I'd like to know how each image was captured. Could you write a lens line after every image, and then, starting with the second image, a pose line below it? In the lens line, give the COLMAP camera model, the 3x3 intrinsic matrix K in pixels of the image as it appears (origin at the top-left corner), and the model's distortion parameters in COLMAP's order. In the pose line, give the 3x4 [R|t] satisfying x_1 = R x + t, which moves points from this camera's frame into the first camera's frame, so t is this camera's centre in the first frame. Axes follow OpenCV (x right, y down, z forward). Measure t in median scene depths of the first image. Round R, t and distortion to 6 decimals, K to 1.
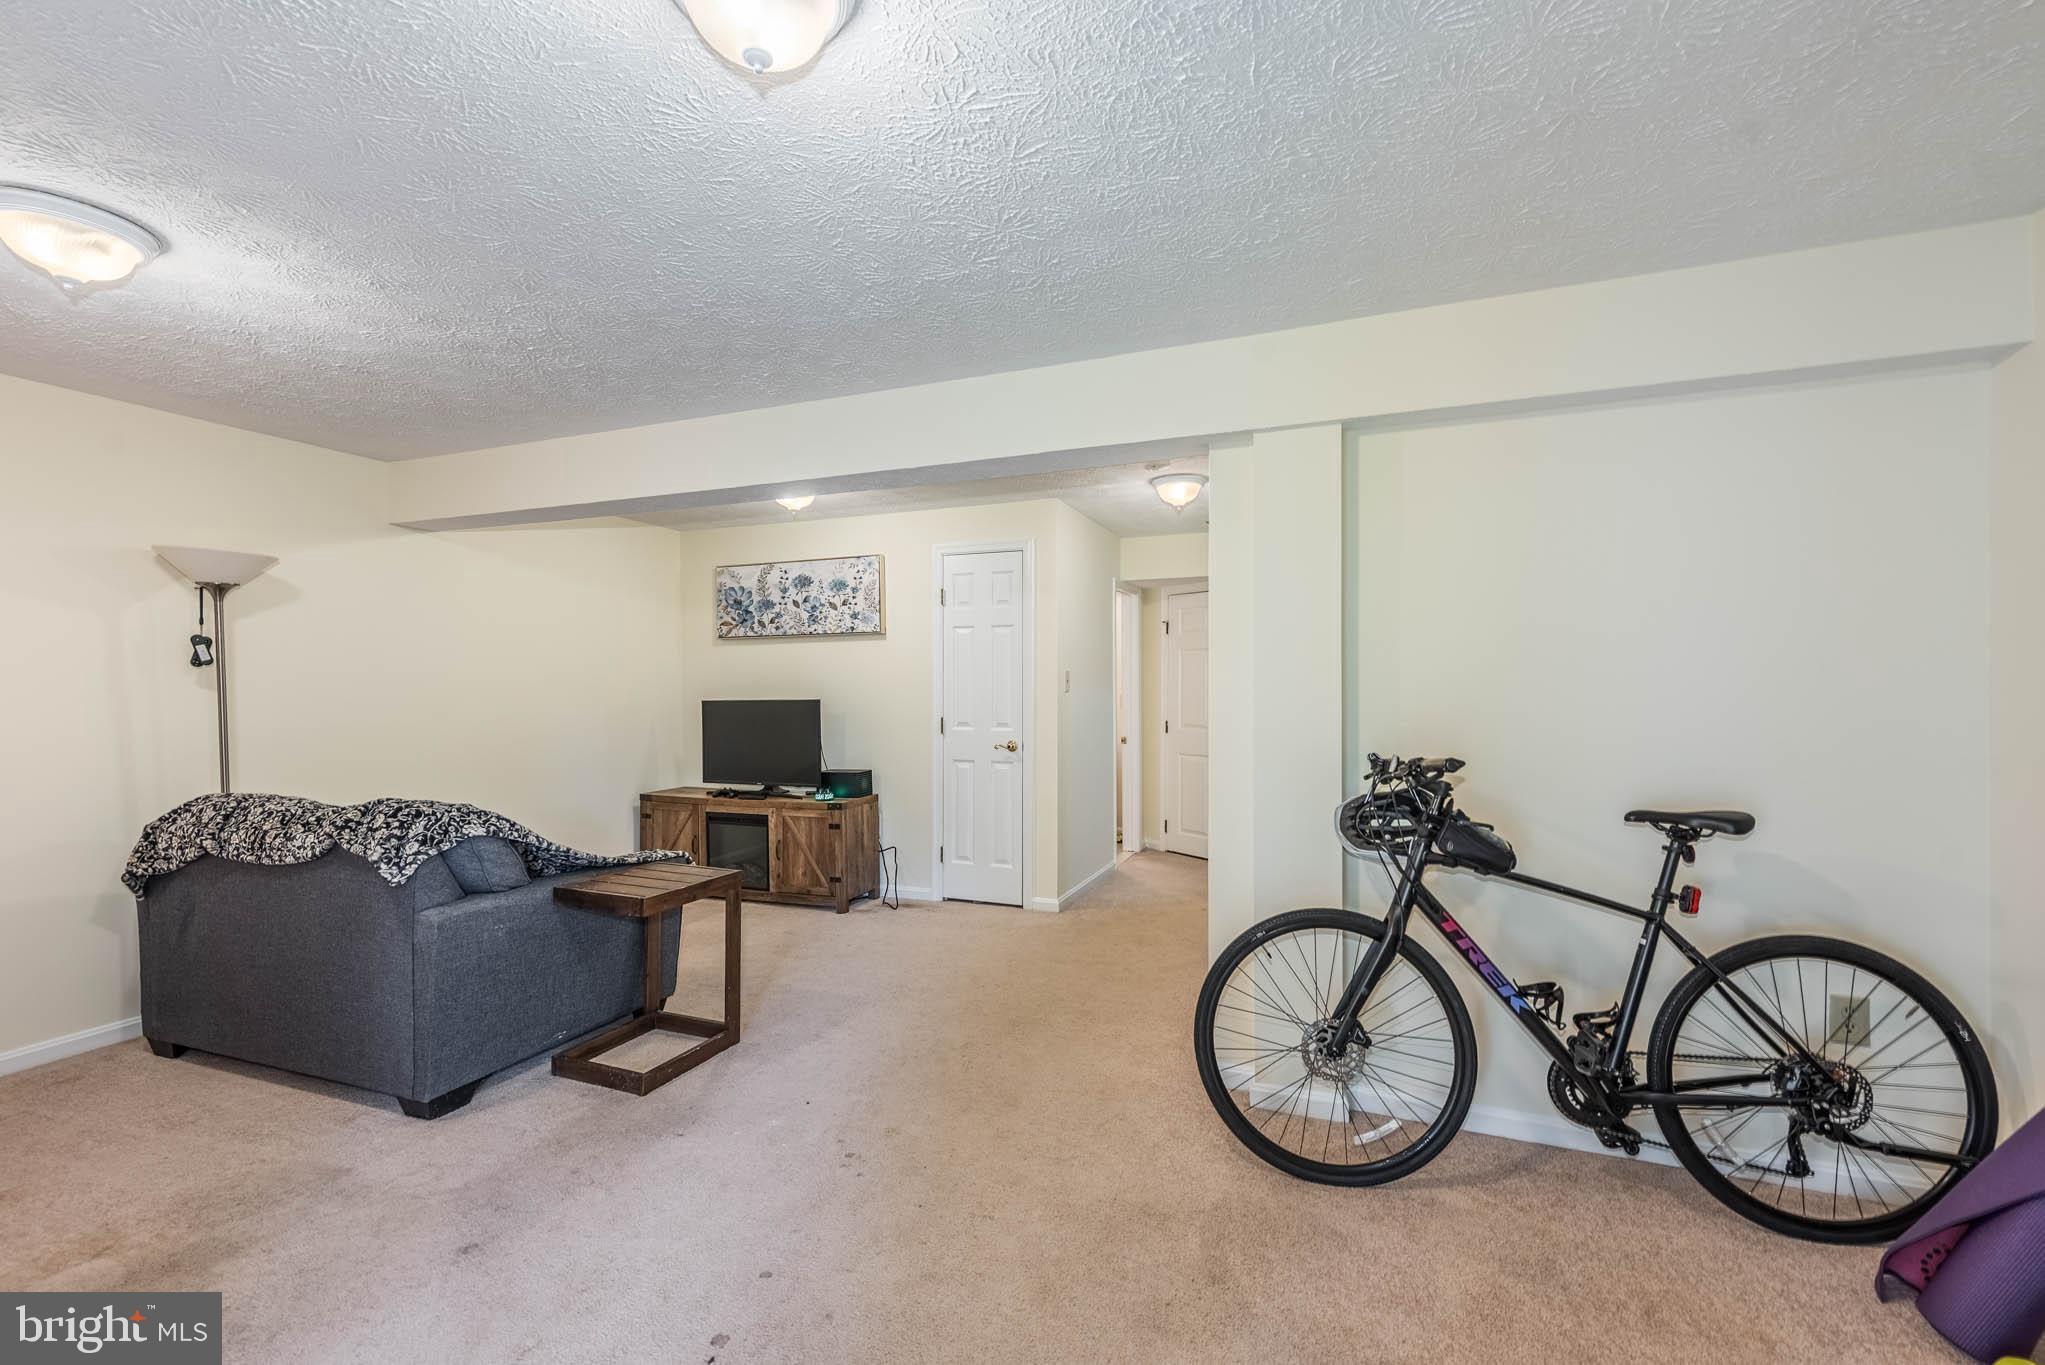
lens RADIAL K [[823.2, 0, 1026.1], [0, 823.2, 661.9], [0, 0, 1]] dist [0.002592, 0.000135]
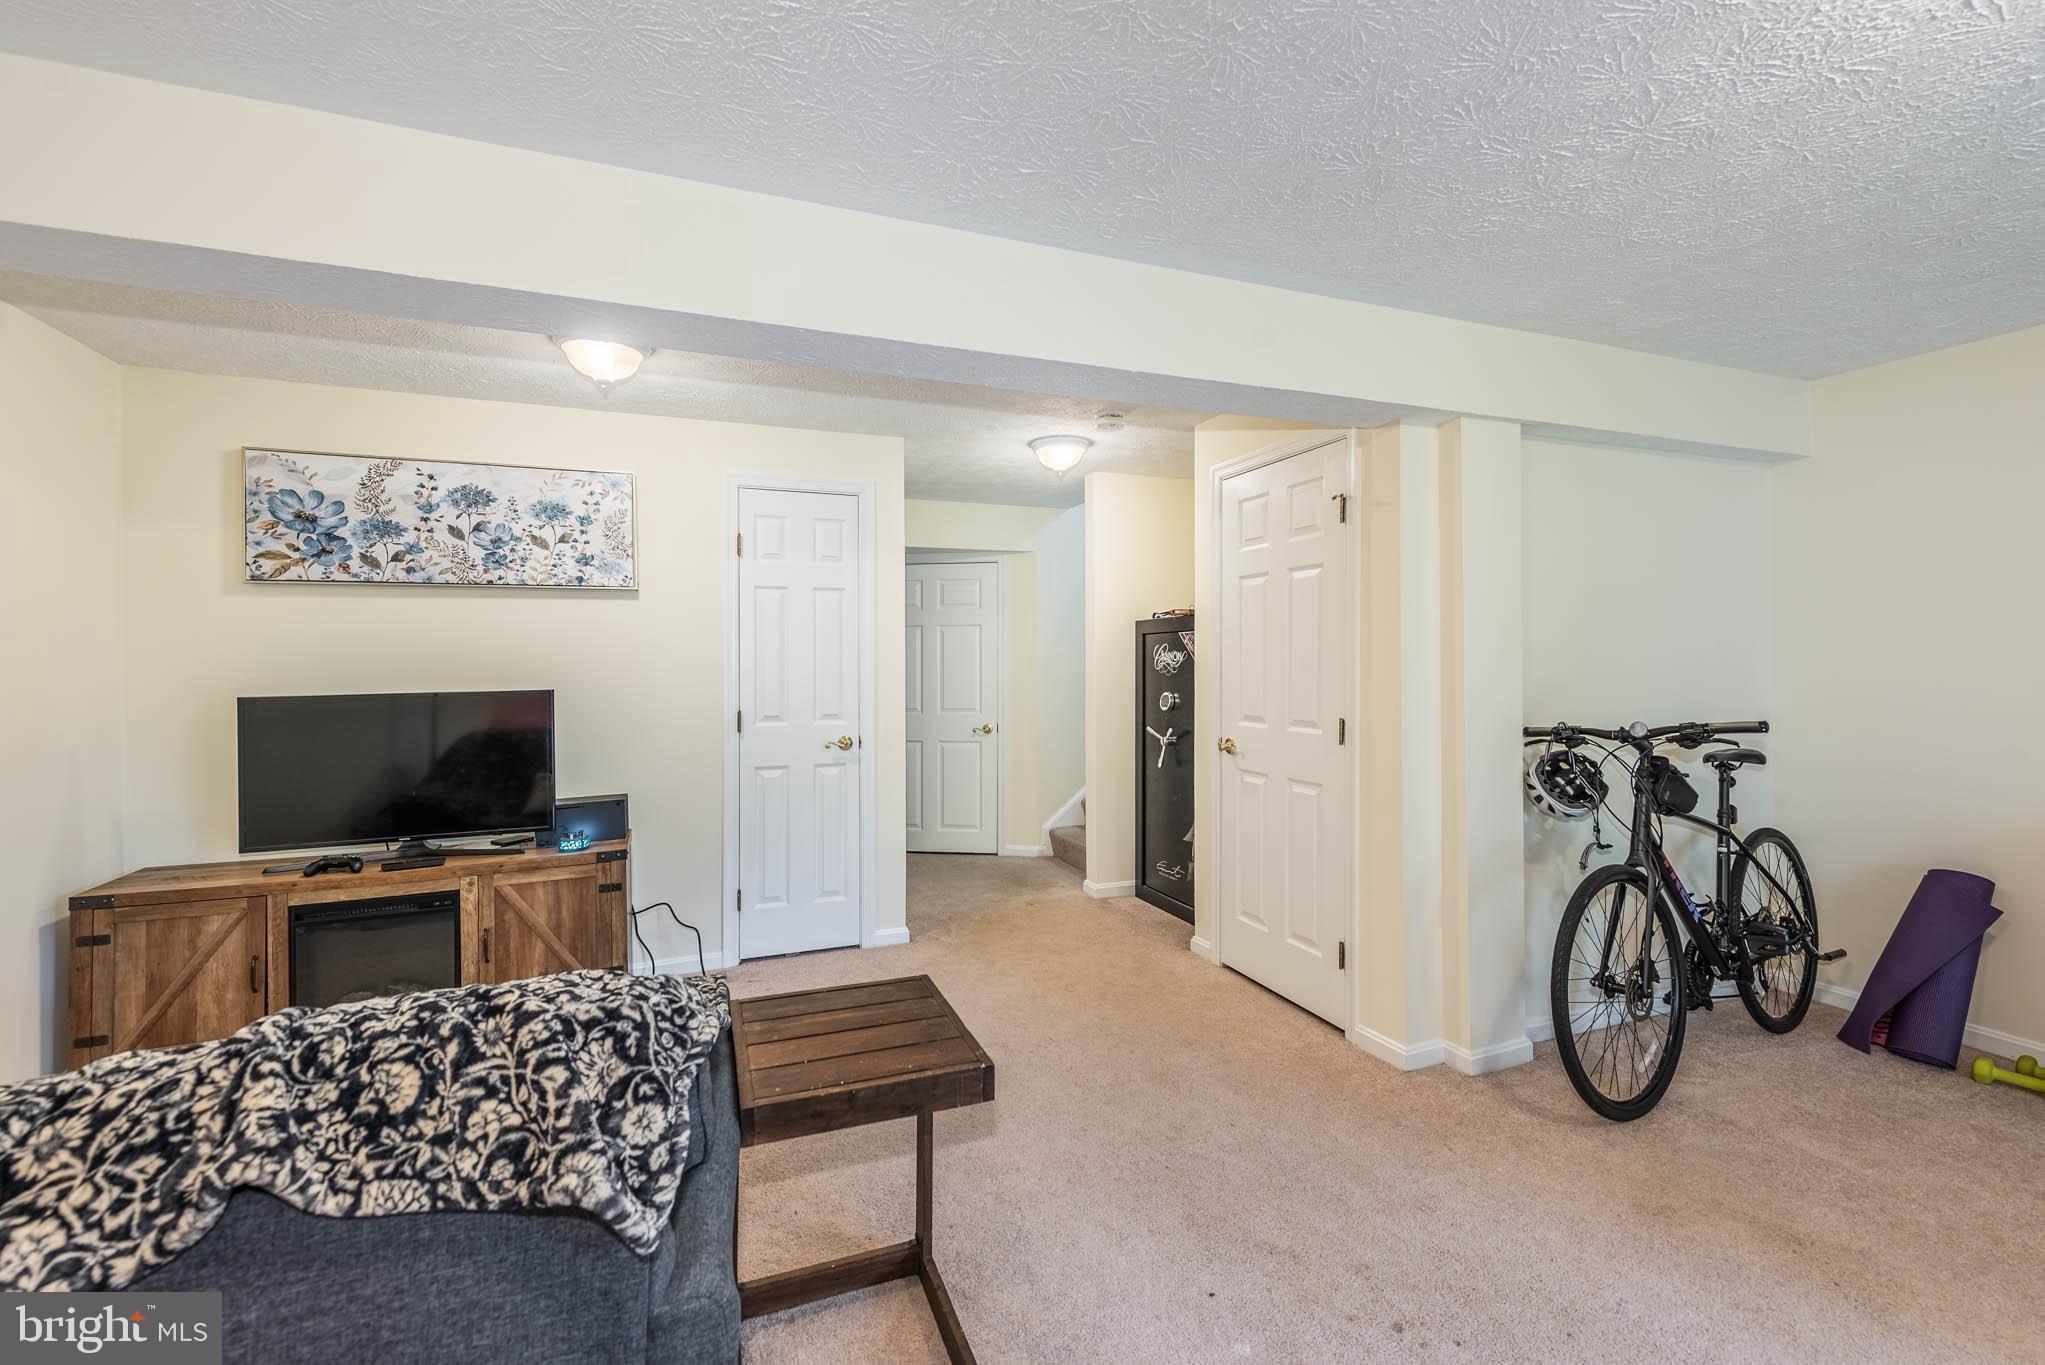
lens RADIAL K [[823.2, 0, 1026.1], [0, 823.2, 661.9], [0, 0, 1]] dist [0.002592, 0.000135]
pose [[0.747214, 0.001181, 0.664582, -0.376225], [-0.013339, 0.999824, 0.013220, 0.010553], [-0.664449, -0.018743, 0.747098, 0.279562]]
